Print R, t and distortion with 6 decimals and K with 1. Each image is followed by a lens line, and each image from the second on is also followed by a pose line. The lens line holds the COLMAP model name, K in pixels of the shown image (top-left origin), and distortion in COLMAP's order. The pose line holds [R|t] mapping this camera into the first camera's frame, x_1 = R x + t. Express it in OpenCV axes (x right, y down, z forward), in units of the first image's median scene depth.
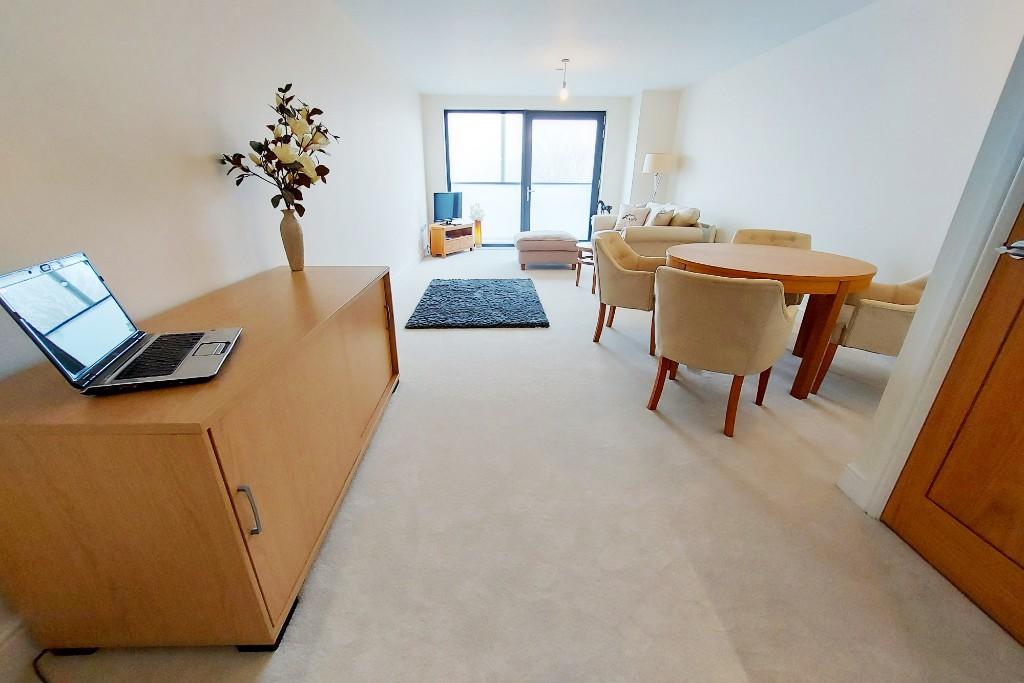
lens RADIAL K [[408.0, 0, 512.0], [0, 408.0, 341.5], [0, 0, 1]] dist [-0.000774, 0.000260]
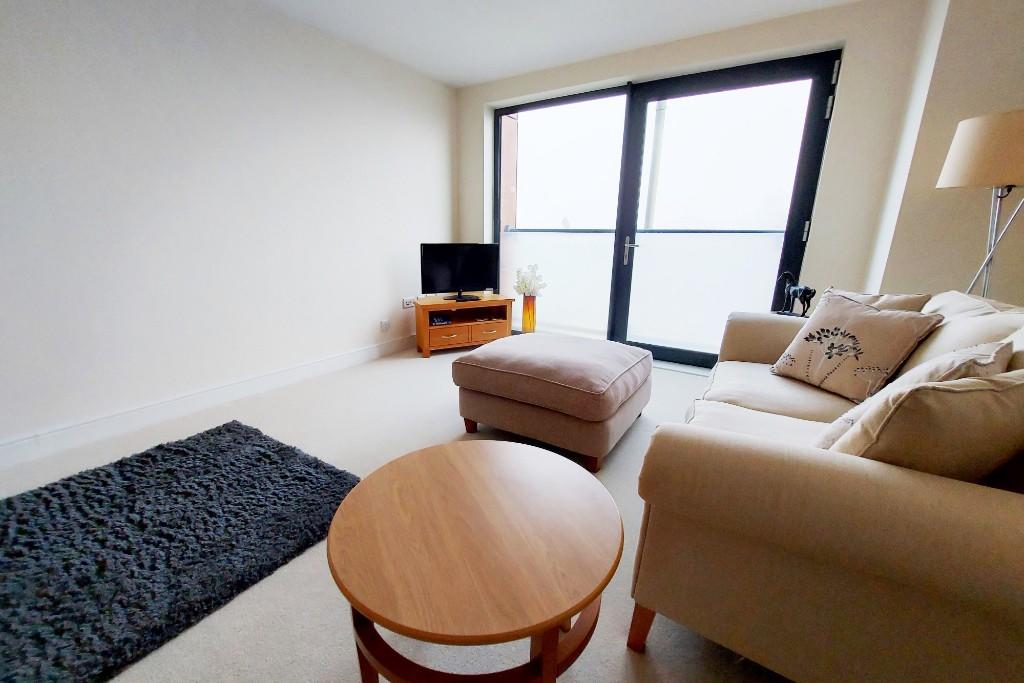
lens RADIAL K [[408.0, 0, 512.0], [0, 408.0, 341.5], [0, 0, 1]] dist [-0.000774, 0.000260]
pose [[0.830146, 0.143019, -0.538891, 0.216424], [-0.211452, 0.975093, -0.066951, -0.202655], [0.515893, 0.169529, 0.839711, 0.558683]]
